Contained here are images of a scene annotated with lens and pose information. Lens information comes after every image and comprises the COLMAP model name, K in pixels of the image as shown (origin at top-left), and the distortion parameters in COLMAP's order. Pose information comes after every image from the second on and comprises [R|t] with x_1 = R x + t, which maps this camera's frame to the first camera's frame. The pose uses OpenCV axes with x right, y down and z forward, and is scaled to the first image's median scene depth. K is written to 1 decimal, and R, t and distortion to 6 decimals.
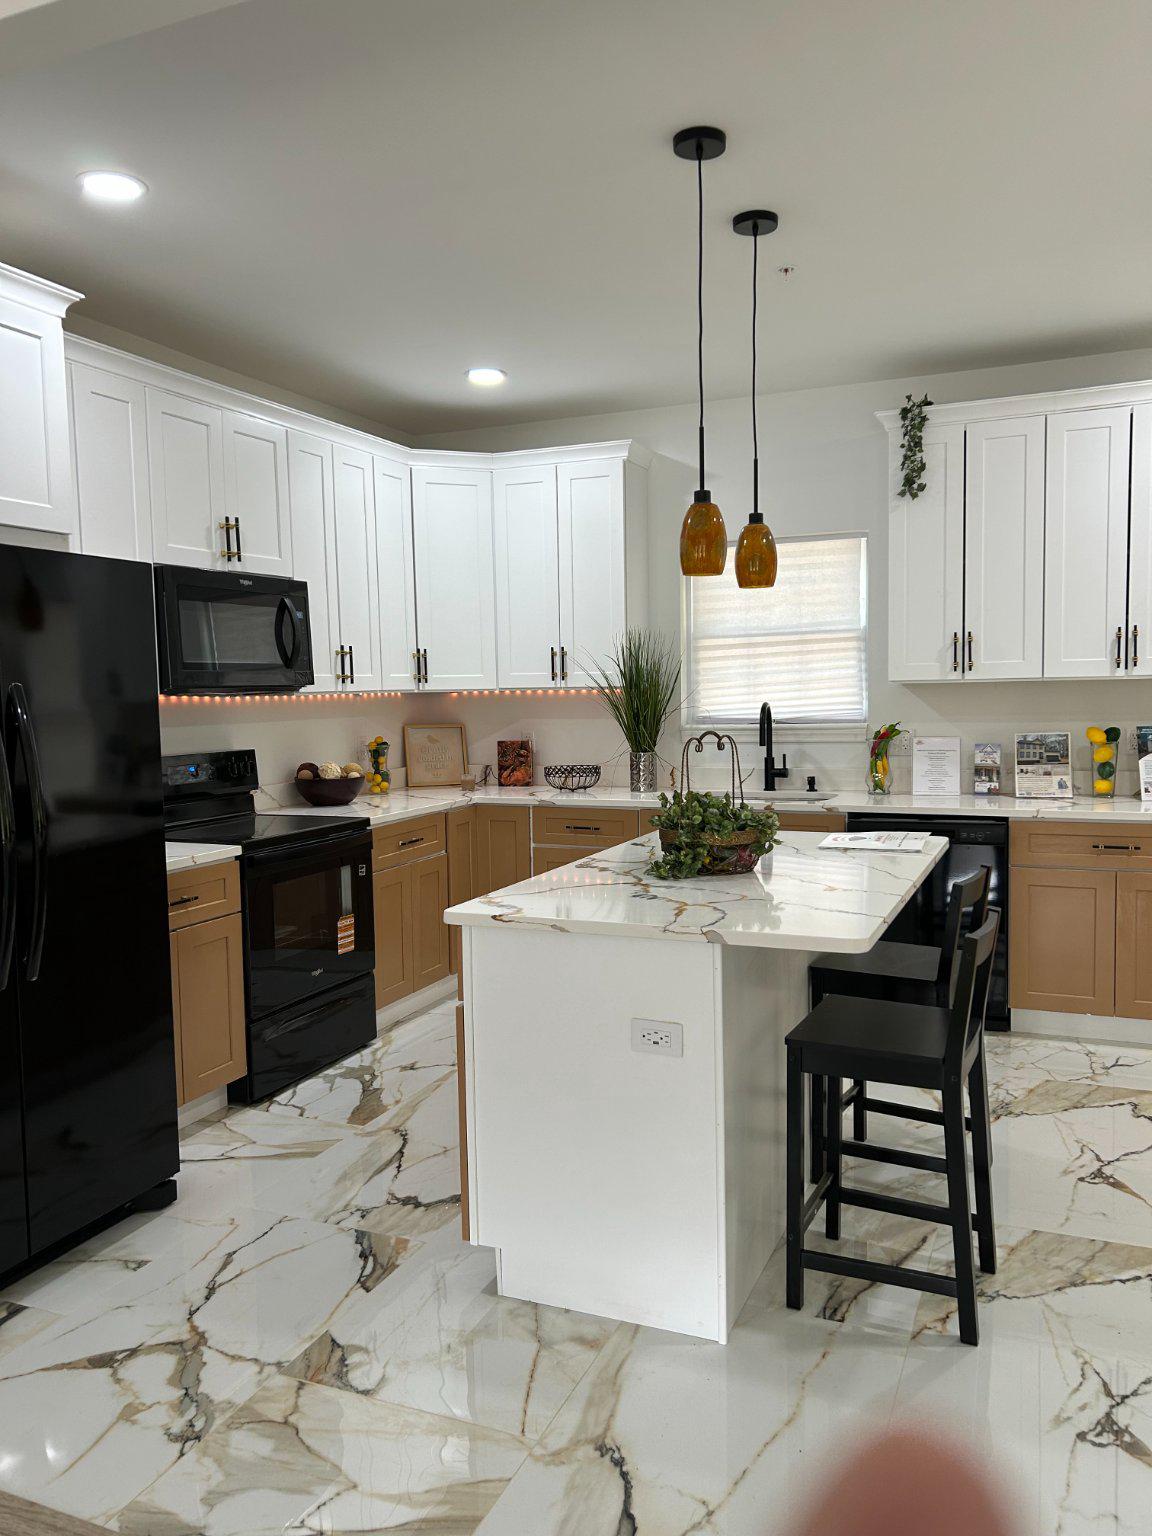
lens RADIAL K [[1164.5, 0, 572.6], [0, 1164.5, 767.1], [0, 0, 1]] dist [0.048582, -0.010682]
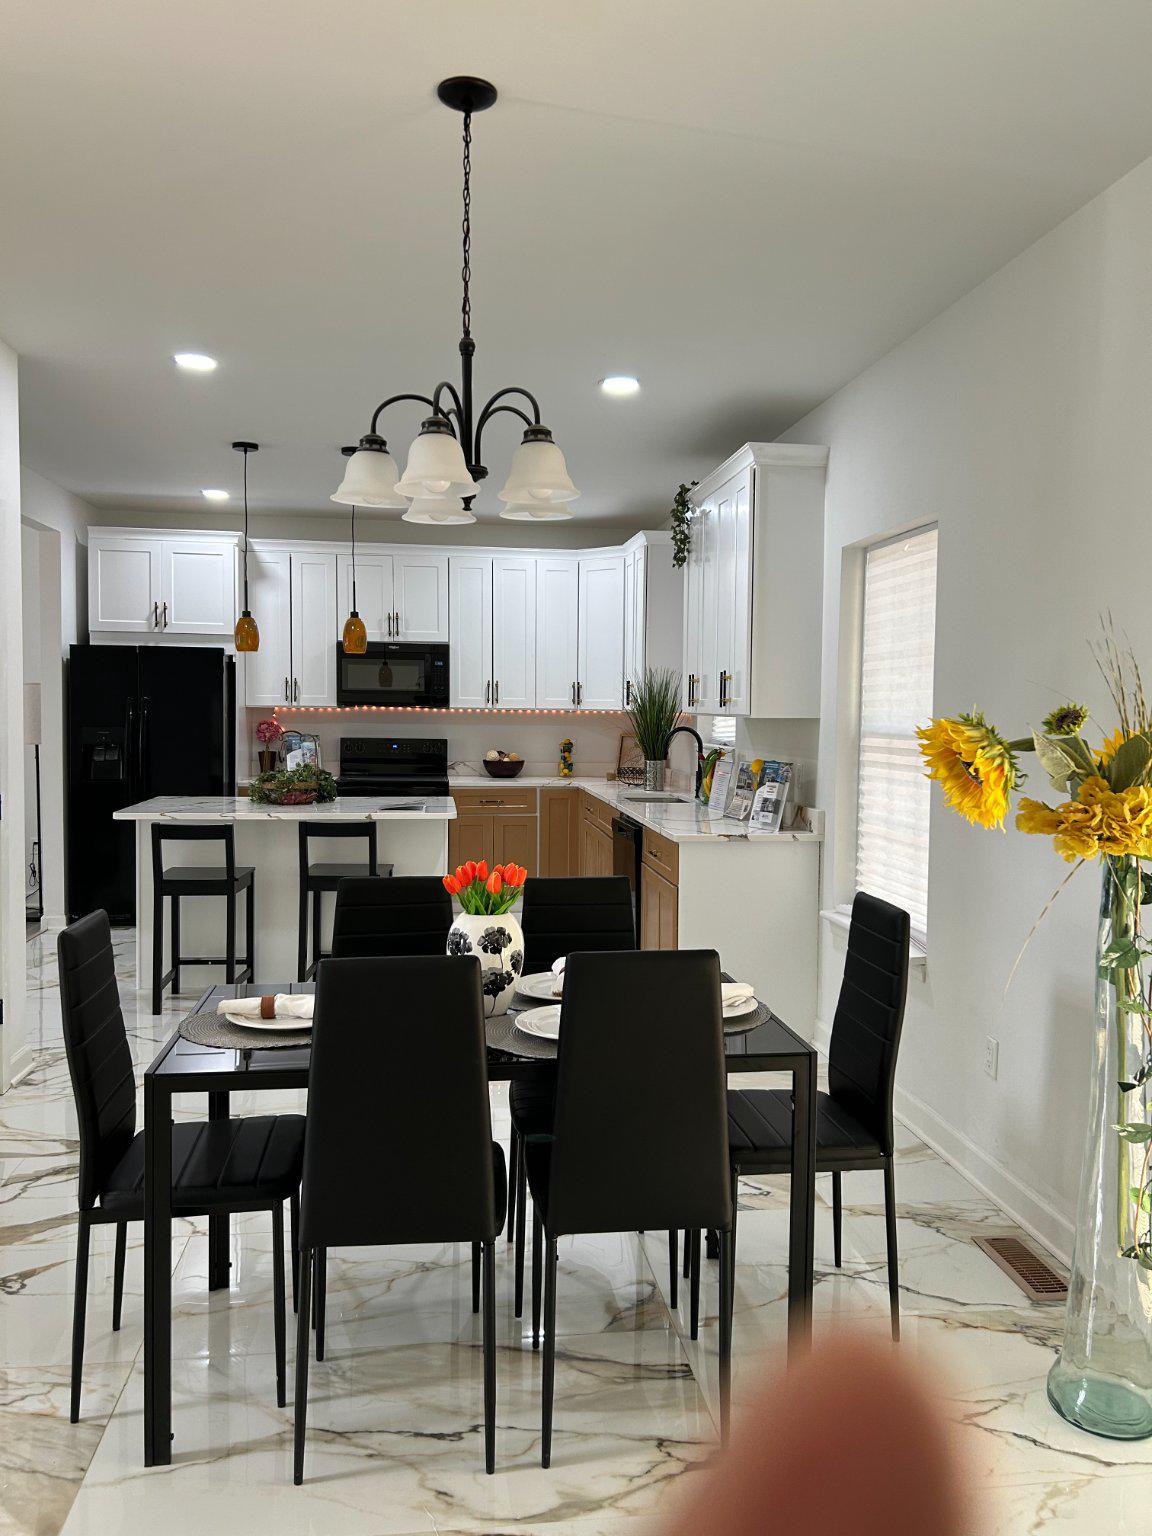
lens RADIAL K [[1164.5, 0, 576.2], [0, 1164.5, 768.4], [0, 0, 1]] dist [0.048582, -0.010682]
pose [[0.530413, 0.069966, -0.844847, 1.261198], [-0.082532, 0.996116, 0.030678, -0.040694], [0.843713, 0.053454, 0.534127, 0.229312]]
